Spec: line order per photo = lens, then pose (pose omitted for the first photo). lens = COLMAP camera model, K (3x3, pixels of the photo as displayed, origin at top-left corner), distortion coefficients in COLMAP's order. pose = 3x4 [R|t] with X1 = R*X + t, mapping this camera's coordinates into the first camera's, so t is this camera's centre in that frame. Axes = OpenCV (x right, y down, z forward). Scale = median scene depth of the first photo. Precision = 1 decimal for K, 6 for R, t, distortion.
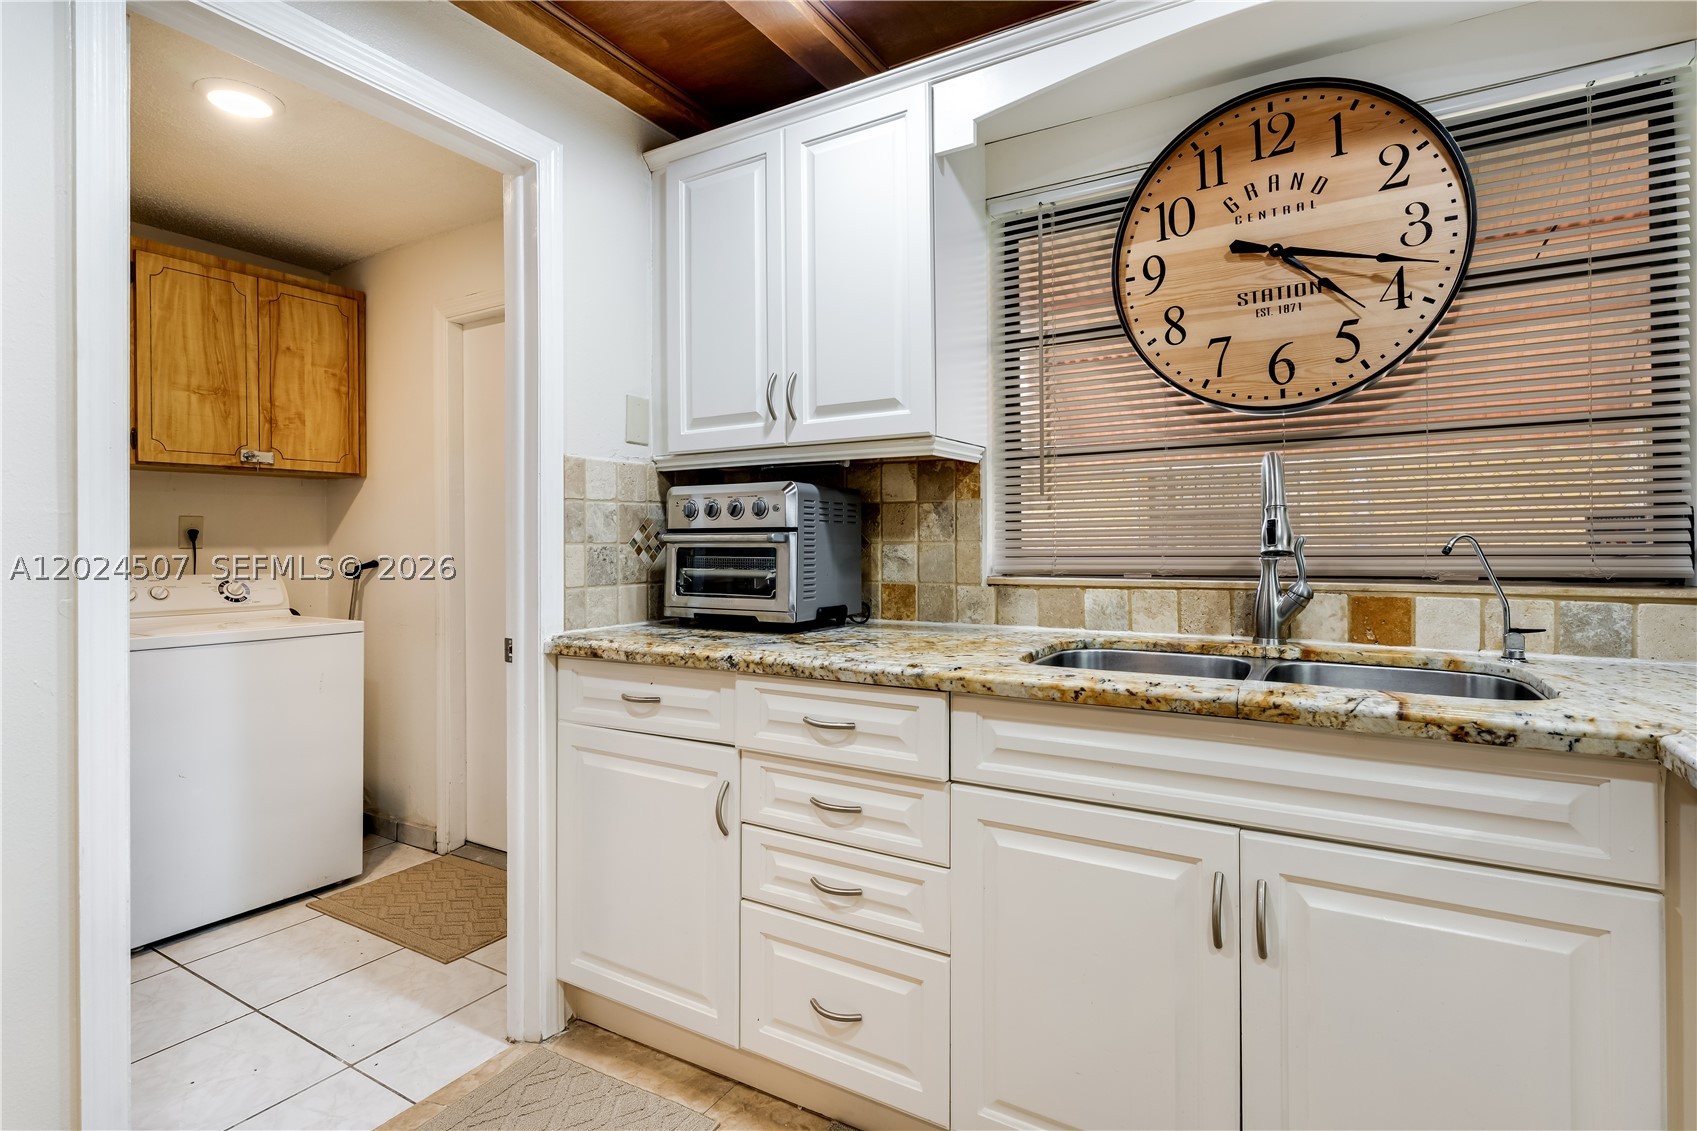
lens RADIAL K [[831.0, 0, 850.7], [0, 831.0, 542.1], [0, 0, 1]] dist [0.003344, -0.004089]
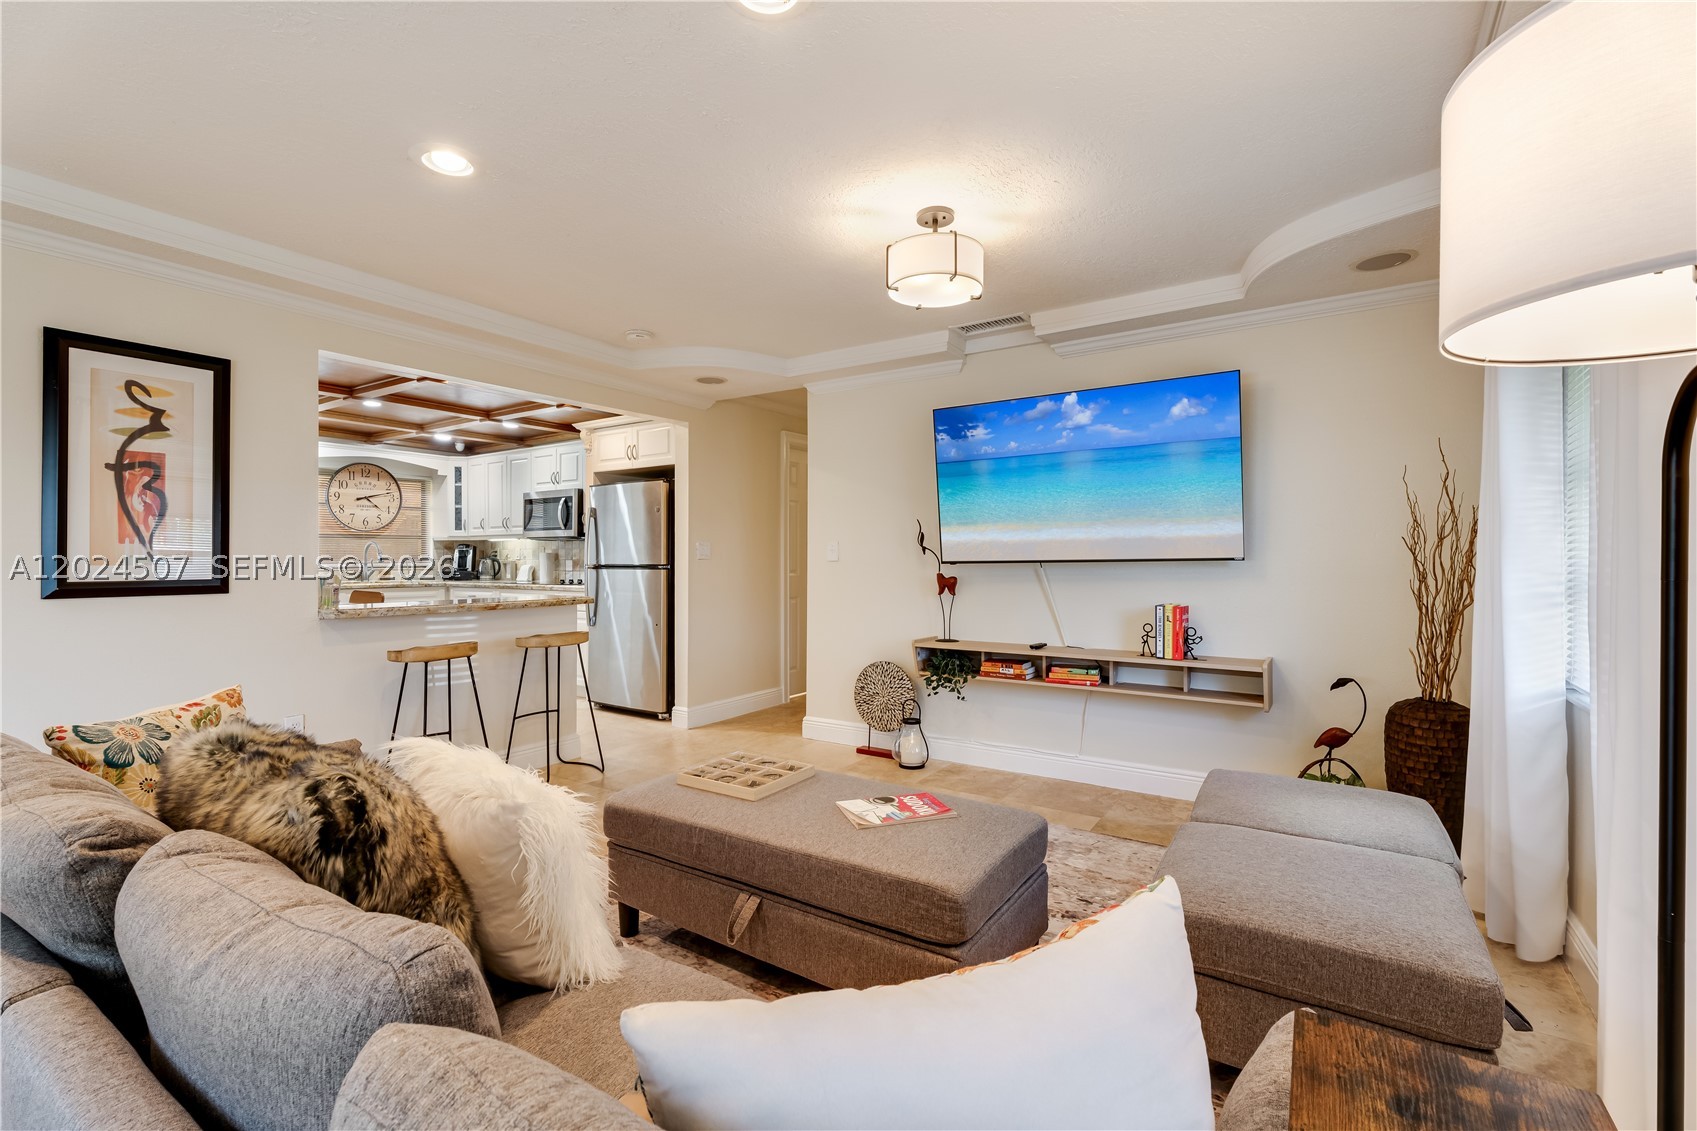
lens RADIAL K [[754.5, 0, 844.3], [0, 754.5, 560.3], [0, 0, 1]] dist [0.003449, 0.000059]
pose [[0.046287, 0.004858, 0.998916, -3.600769], [0.004828, 0.999975, -0.005086, 0.036209], [-0.998917, 0.005058, 0.046262, -1.874497]]
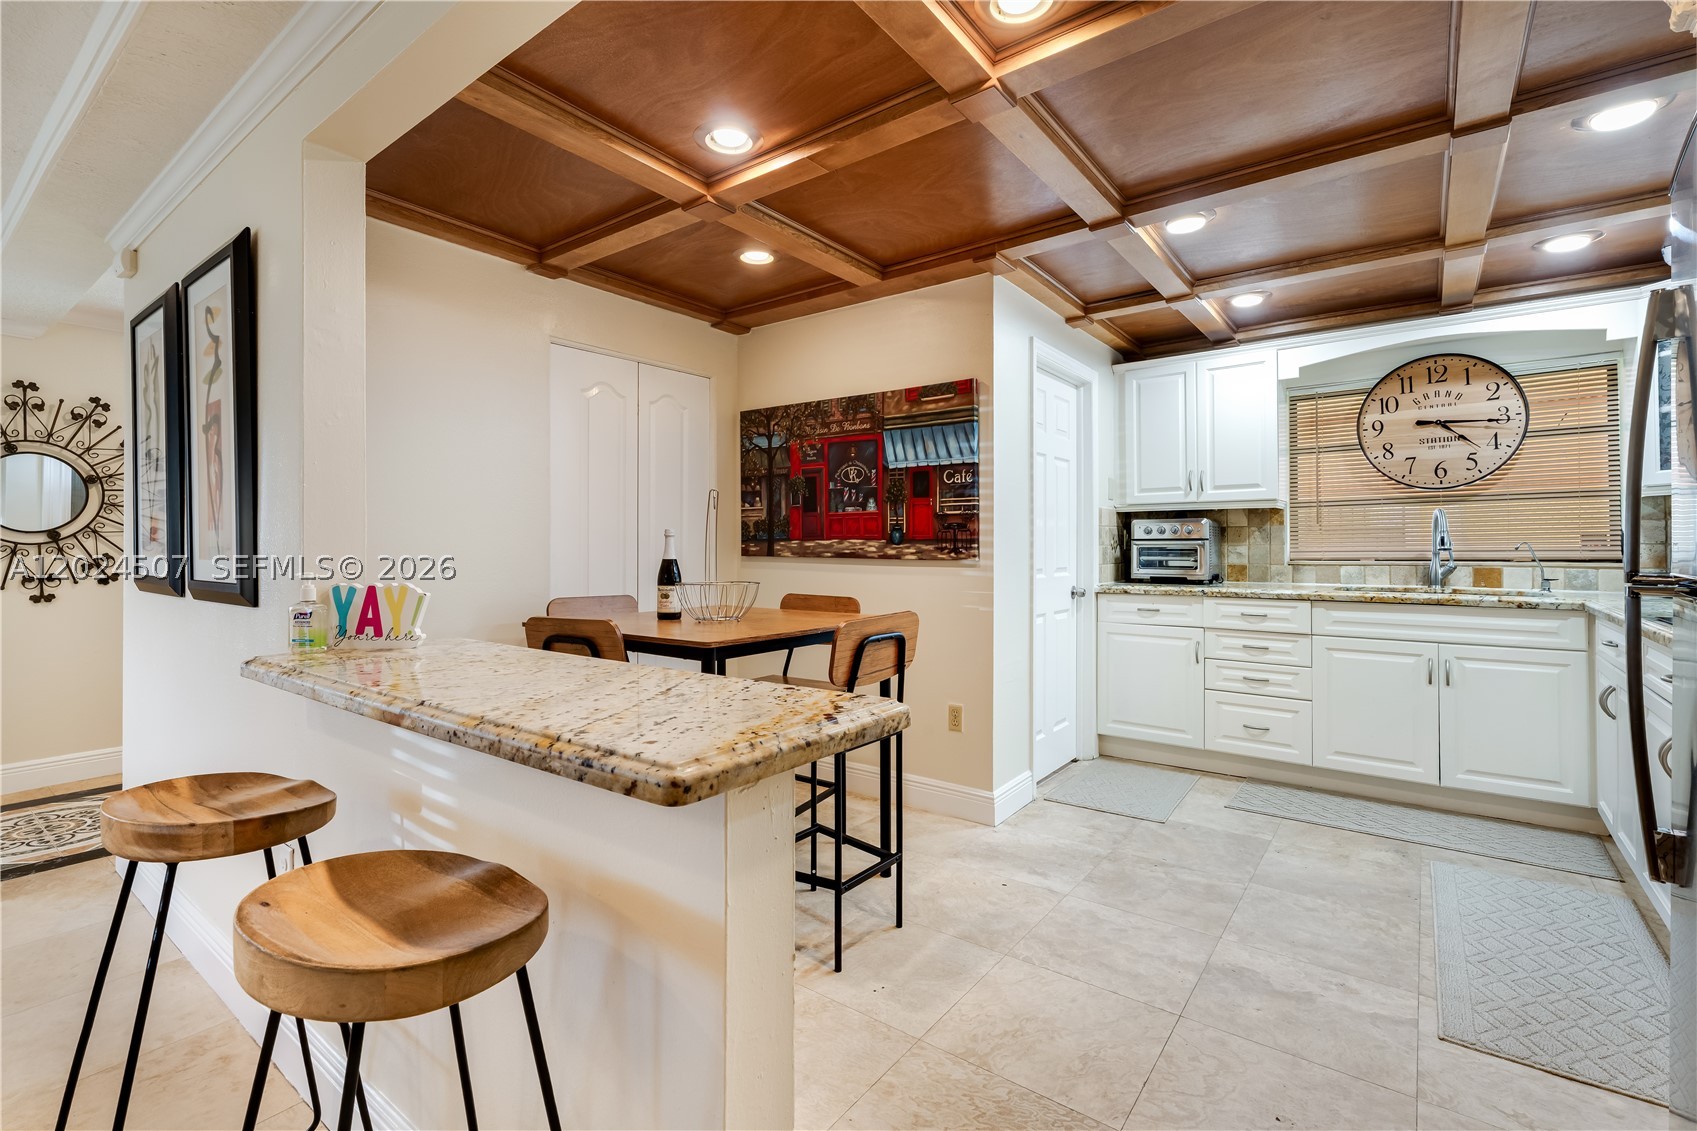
lens RADIAL K [[754.5, 0, 846.7], [0, 754.5, 540.8], [0, 0, 1]] dist [0.003449, 0.000059]
pose [[0.993563, 0.001839, -0.113268, -0.926951], [-0.002672, 0.999970, -0.007204, 0.007677], [0.113251, 0.007460, 0.993538, -1.341759]]
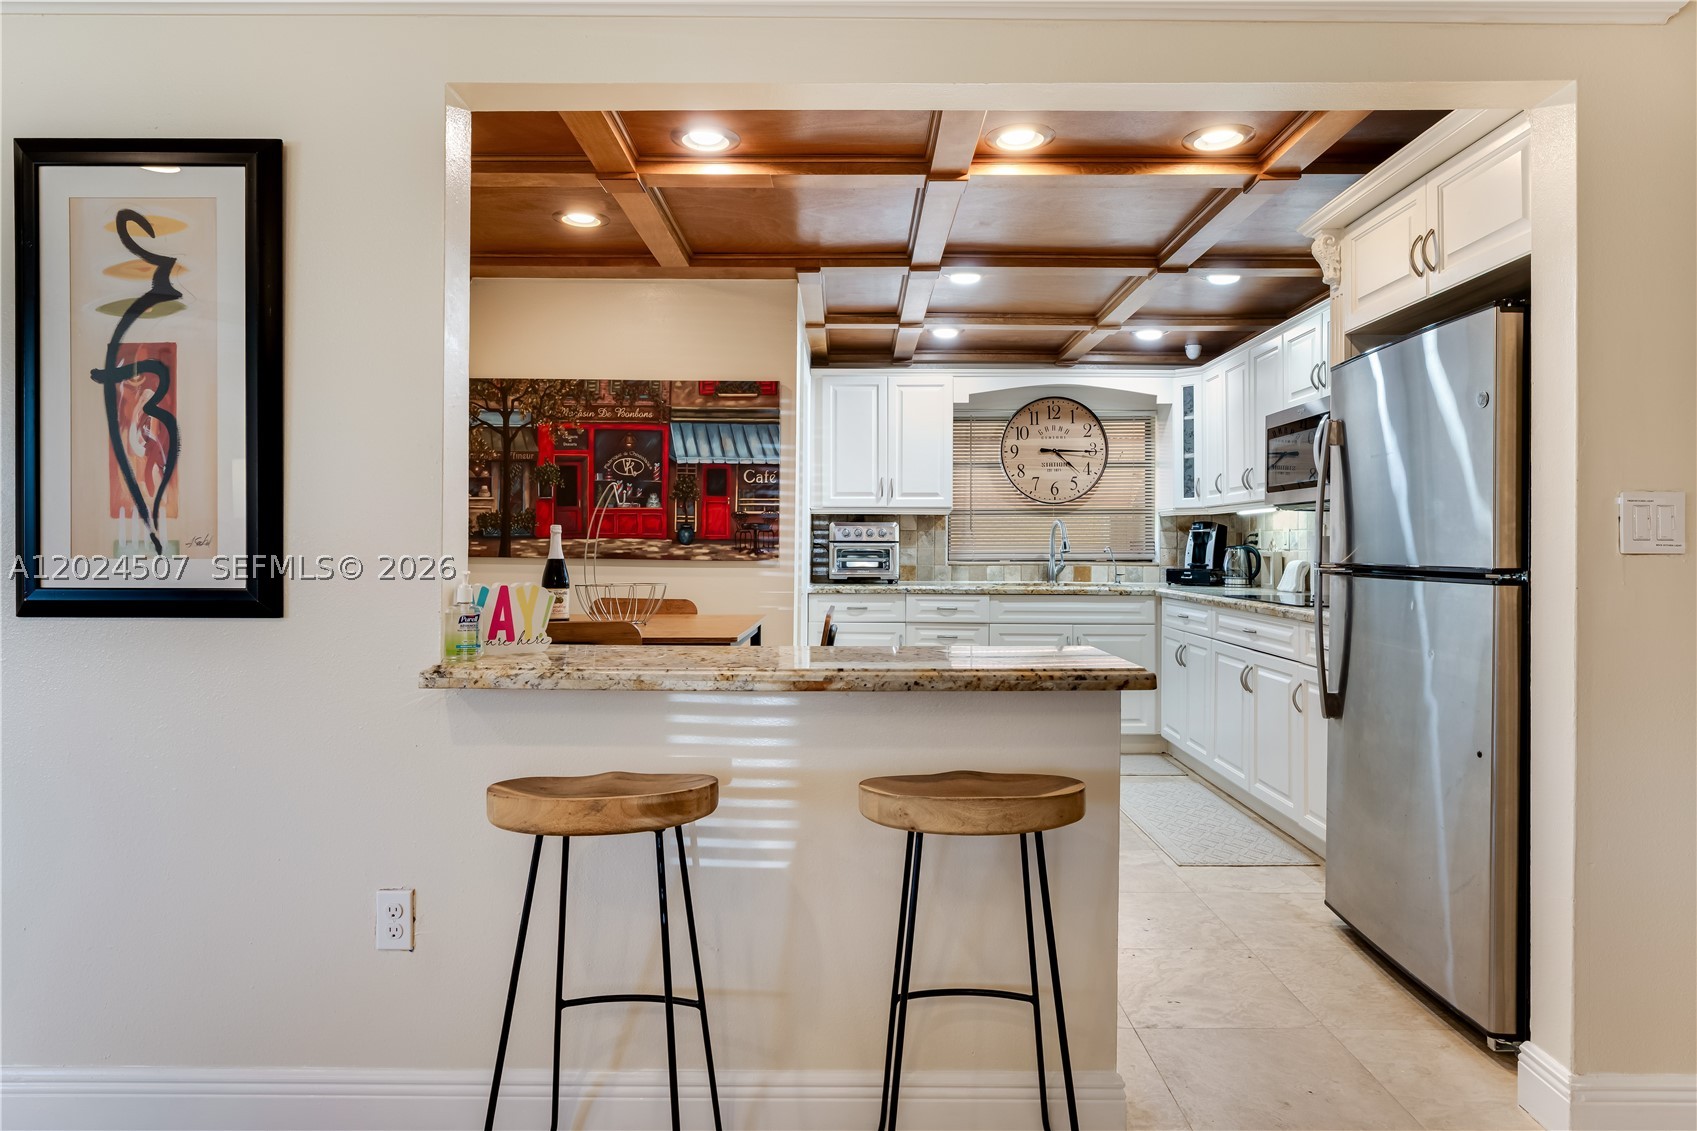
lens RADIAL K [[972.6, 0, 849.2], [0, 972.6, 545.5], [0, 0, 1]] dist [-0.008478, 0.001092]
pose [[0.862683, 0.010176, 0.505643, -1.889123], [-0.008114, 0.999947, -0.006281, 0.016803], [-0.505680, 0.001316, 0.862720, -1.640314]]
